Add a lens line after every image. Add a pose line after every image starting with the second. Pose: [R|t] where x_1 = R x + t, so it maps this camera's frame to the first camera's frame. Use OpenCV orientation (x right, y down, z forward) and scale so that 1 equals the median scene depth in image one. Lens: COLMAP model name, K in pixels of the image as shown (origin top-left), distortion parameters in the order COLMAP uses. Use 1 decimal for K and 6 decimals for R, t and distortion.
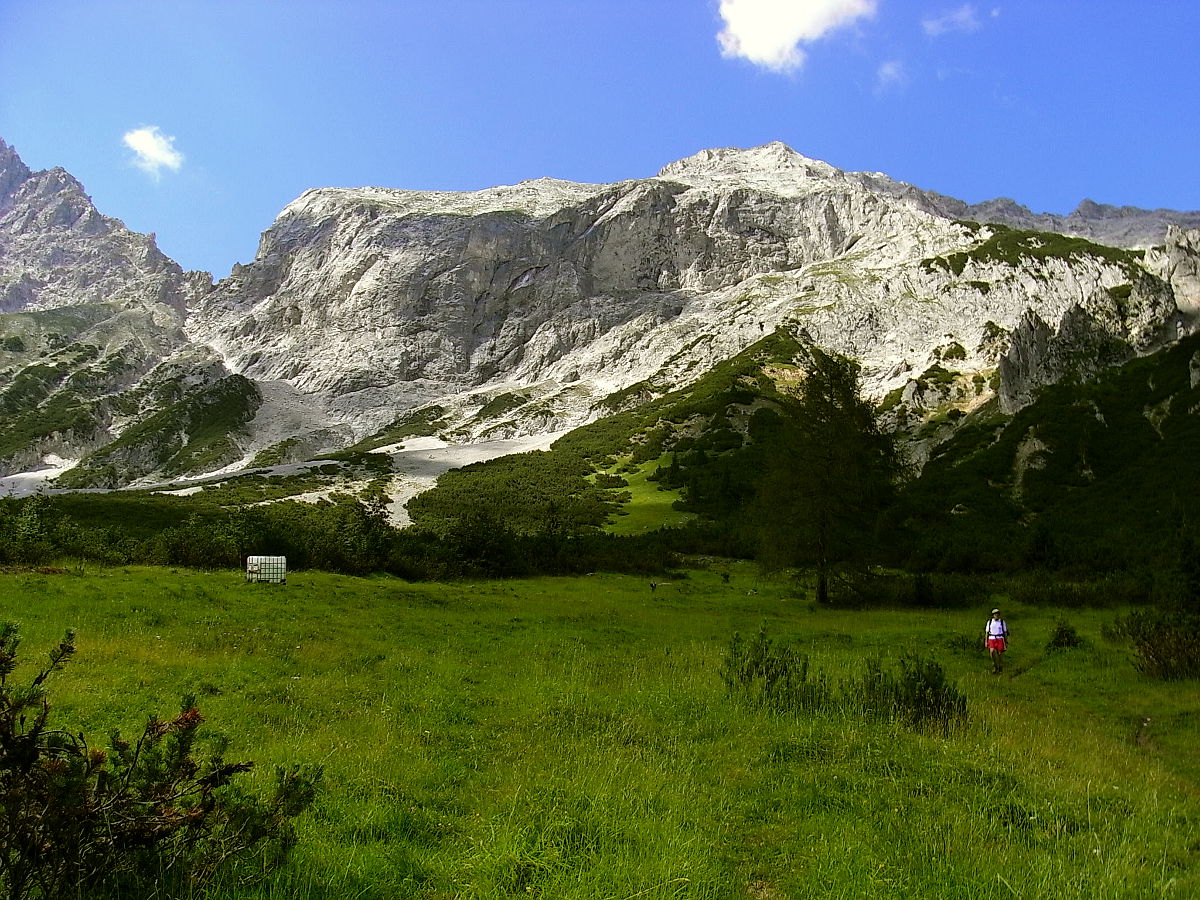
lens RADIAL K [[974.8, 0, 600.0], [0, 974.8, 450.0], [0, 0, 1]] dist [-0.007504, -0.004191]
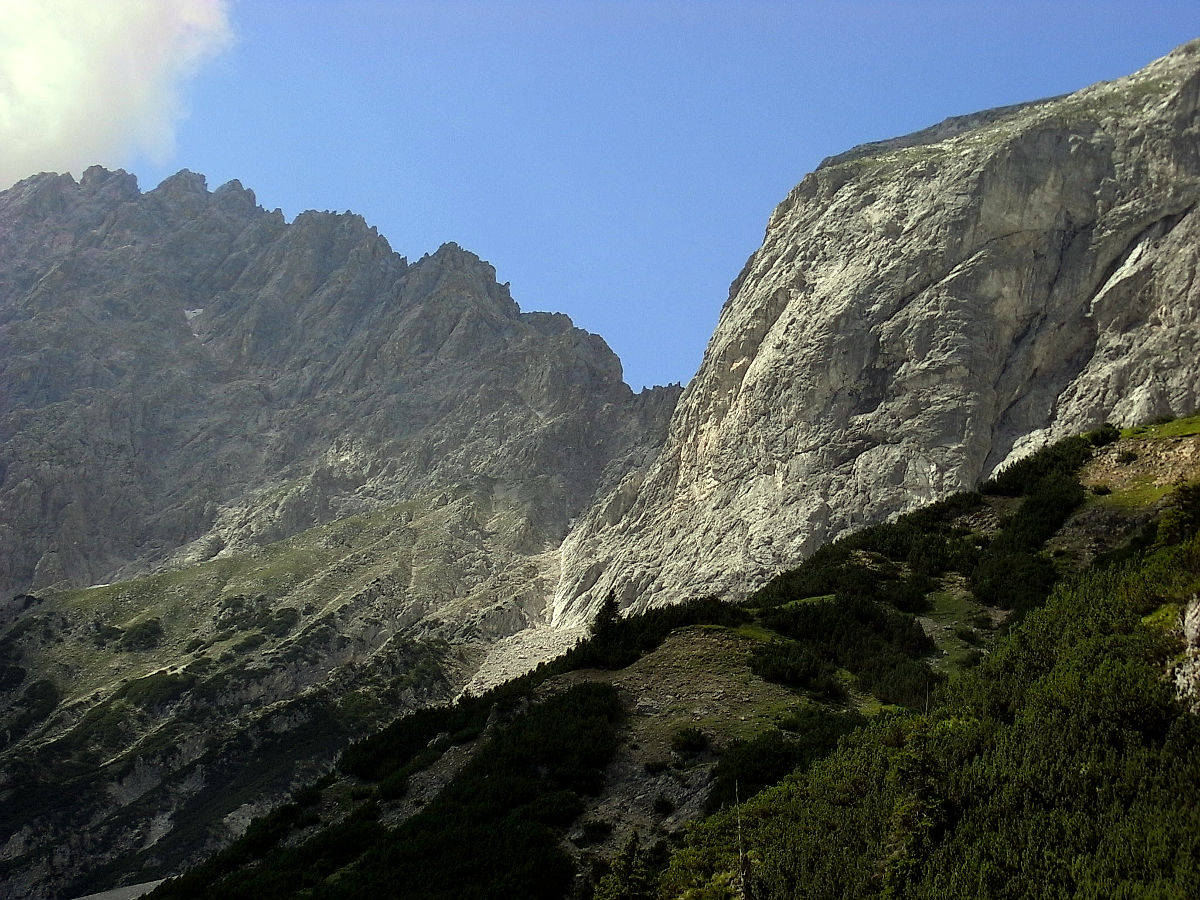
lens RADIAL K [[2107.2, 0, 600.0], [0, 2107.2, 450.0], [0, 0, 1]] dist [-0.001106, -0.014520]
pose [[0.812635, -0.196973, -0.548476, 0.192301], [0.138878, 0.979489, -0.145996, -0.008843], [0.565984, 0.042470, 0.823322, 0.200895]]
